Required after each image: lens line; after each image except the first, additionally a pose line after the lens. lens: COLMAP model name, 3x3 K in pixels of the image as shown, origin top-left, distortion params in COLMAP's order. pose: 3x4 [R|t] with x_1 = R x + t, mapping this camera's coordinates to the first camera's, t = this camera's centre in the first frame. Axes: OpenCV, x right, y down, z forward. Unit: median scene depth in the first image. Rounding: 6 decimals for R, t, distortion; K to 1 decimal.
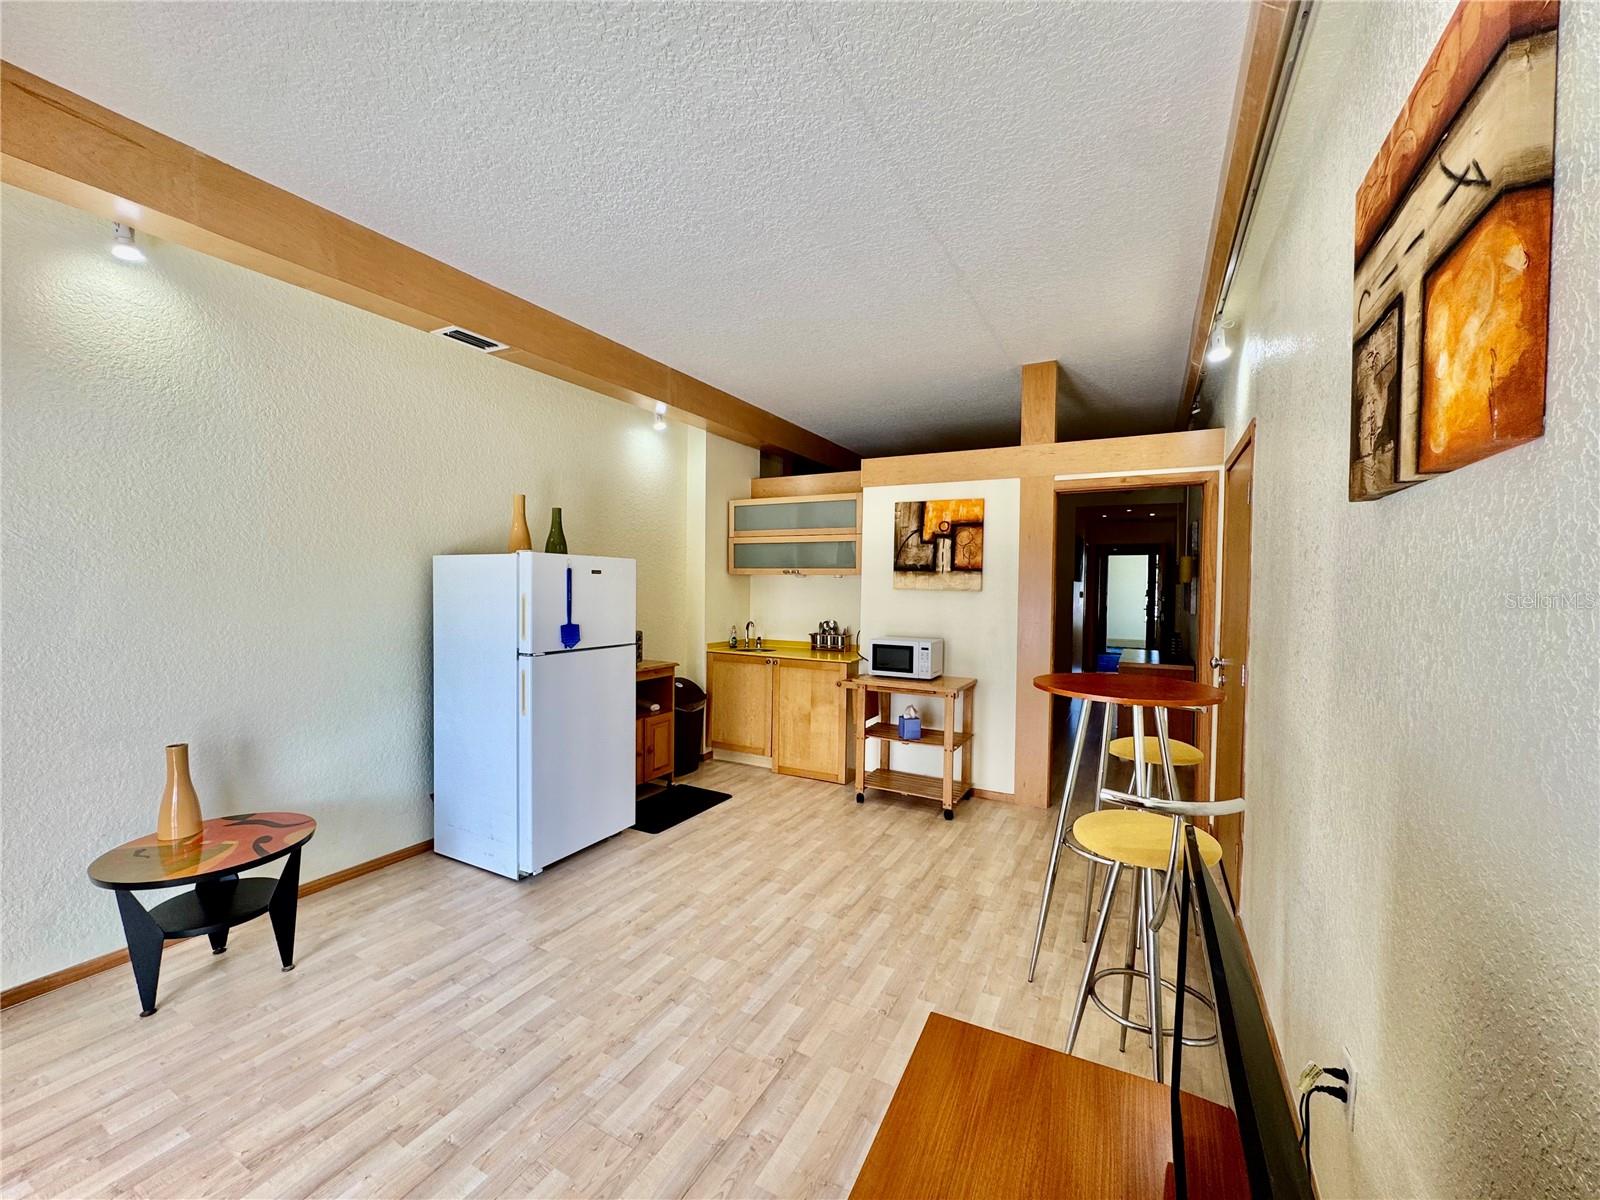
lens RADIAL K [[636.8, 0, 800.0], [0, 636.8, 600.0], [0, 0, 1]] dist [-0.010325, 0.000230]
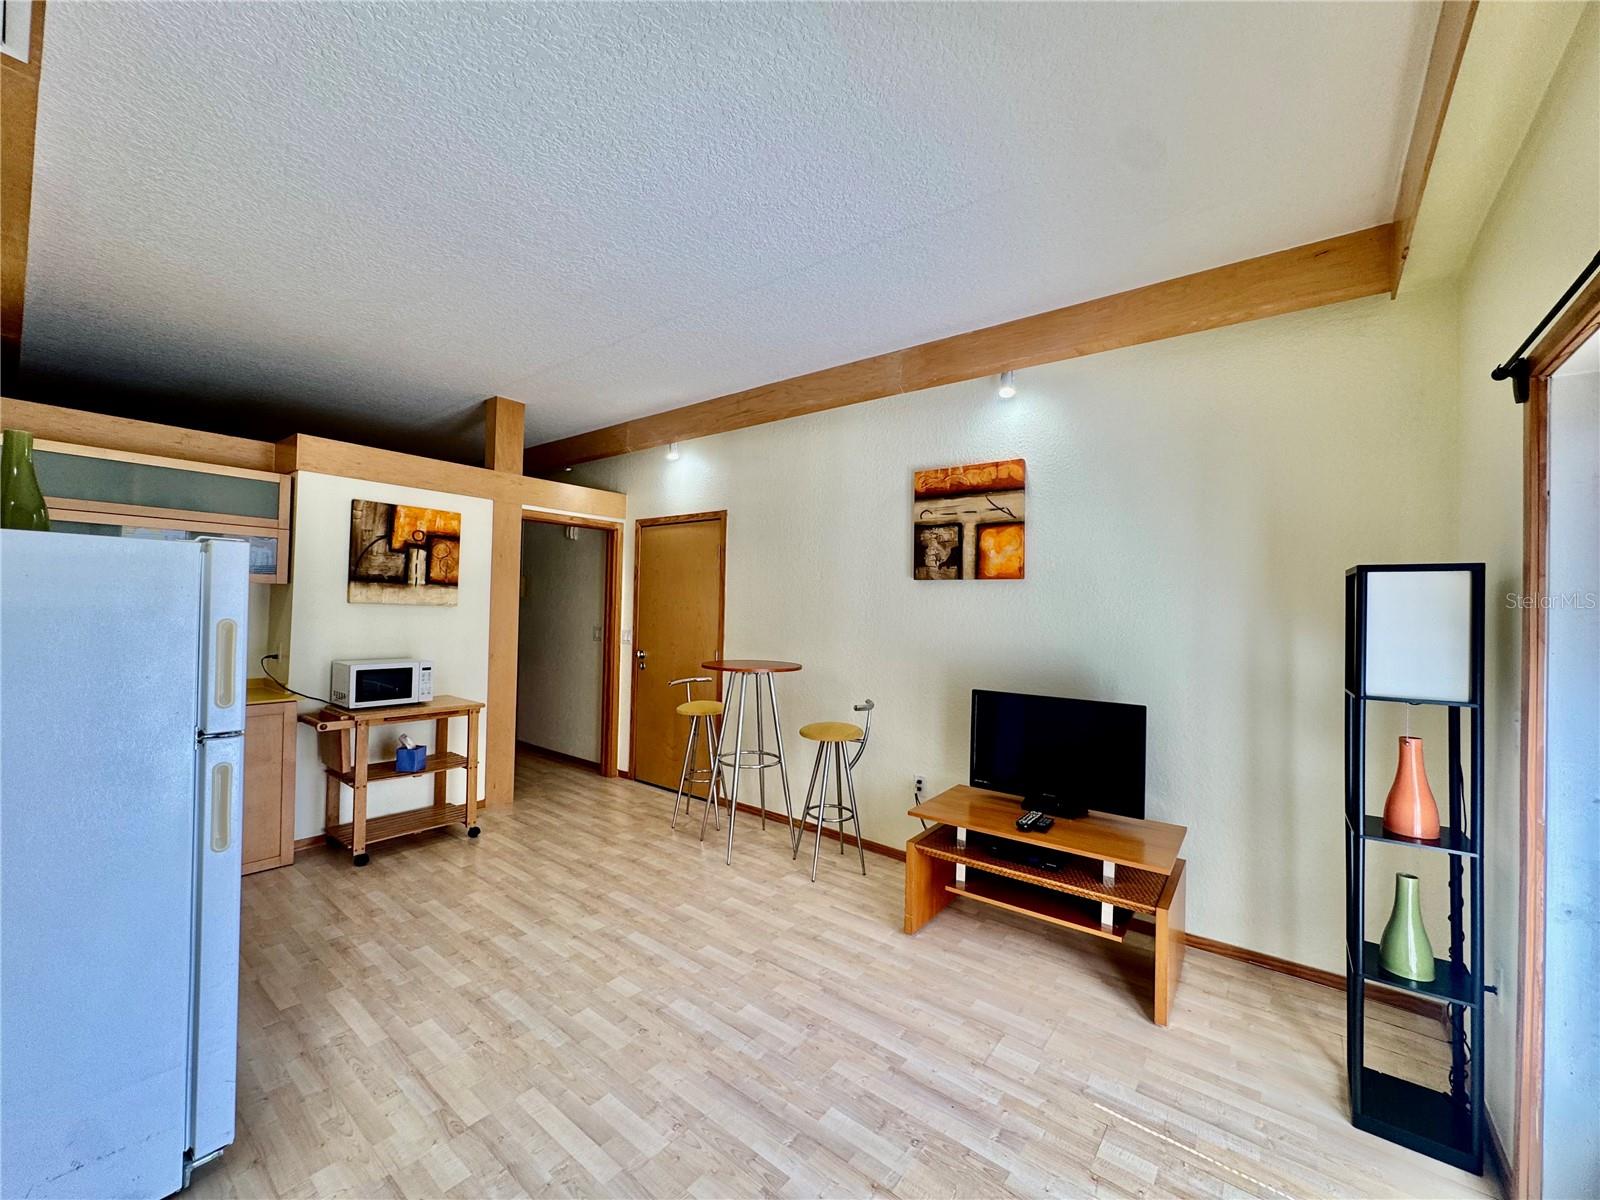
lens RADIAL K [[636.8, 0, 800.0], [0, 636.8, 600.0], [0, 0, 1]] dist [-0.010325, 0.000230]
pose [[0.170758, 0.004981, 0.985300, -0.670820], [0.003982, 0.999976, -0.005745, -0.016788], [-0.985305, 0.004905, 0.170734, 0.336746]]
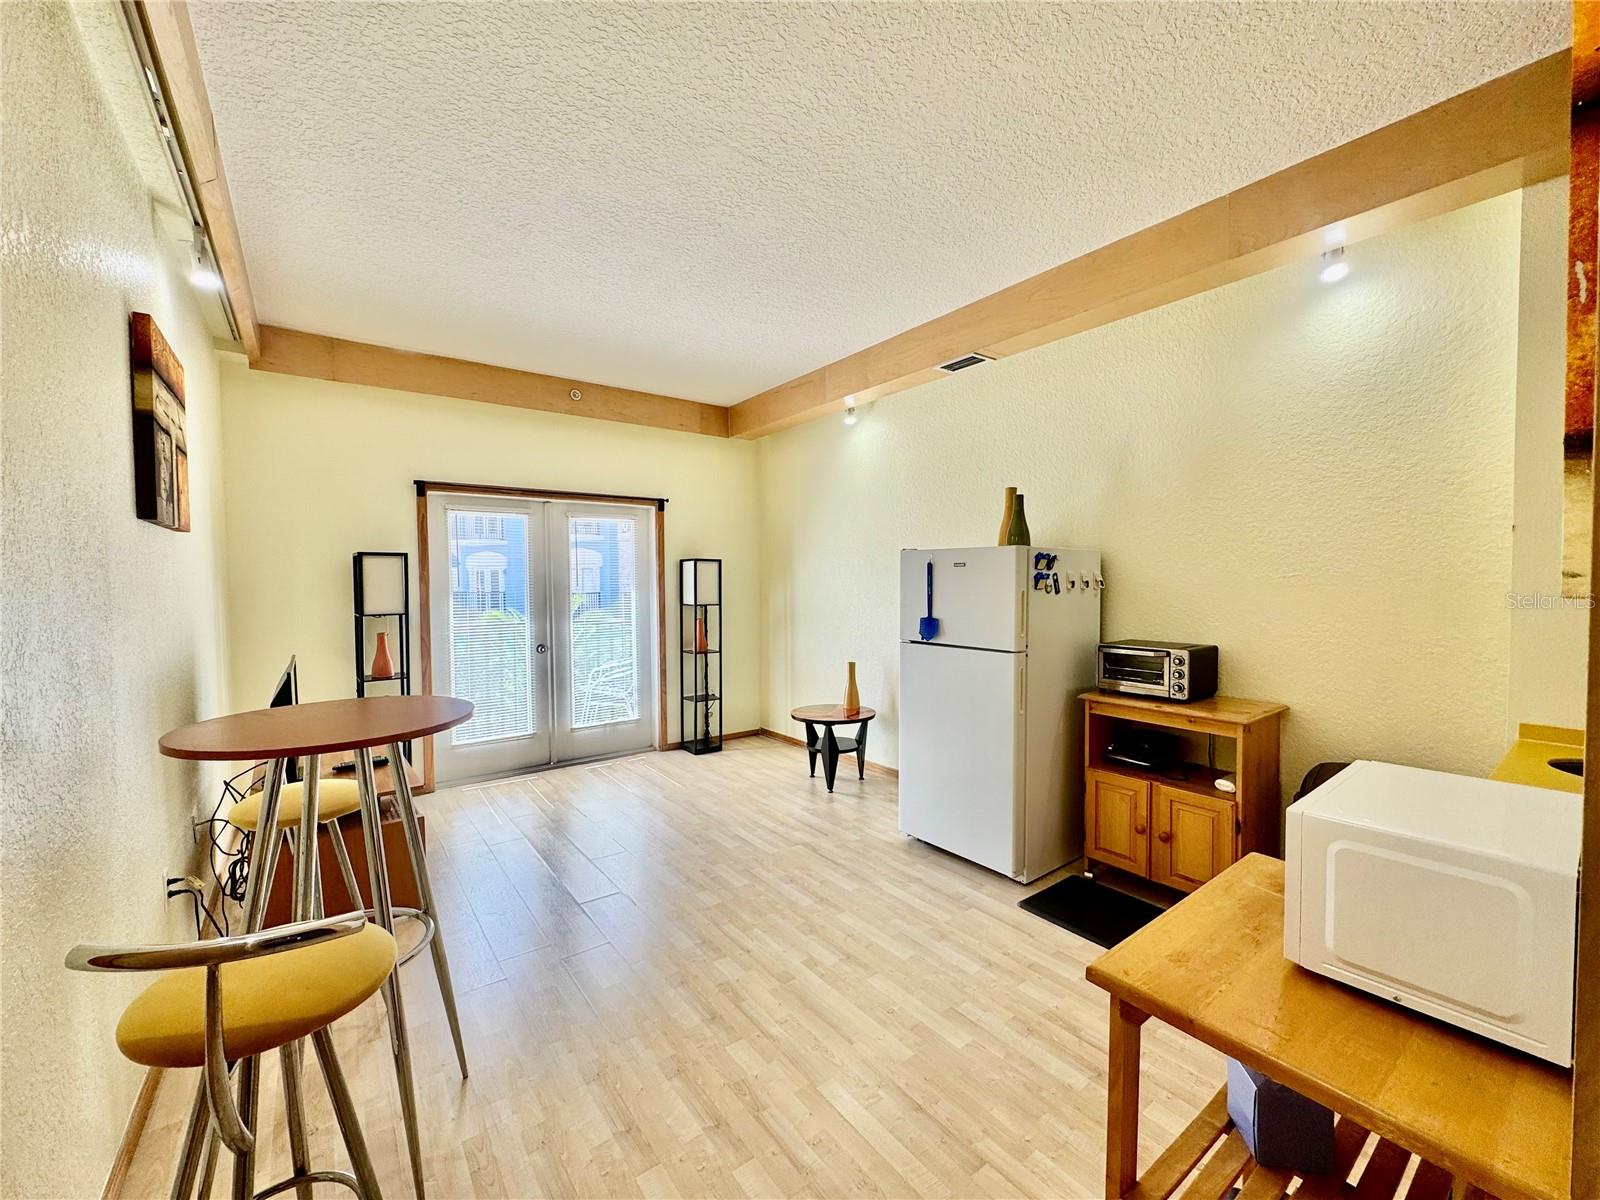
lens RADIAL K [[636.8, 0, 800.0], [0, 636.8, 600.0], [0, 0, 1]] dist [-0.010325, 0.000230]
pose [[-0.415477, 0.021933, -0.909339, 0.533811], [-0.020031, 0.999246, 0.033254, -0.016751], [0.909383, 0.032031, -0.414724, 1.006417]]
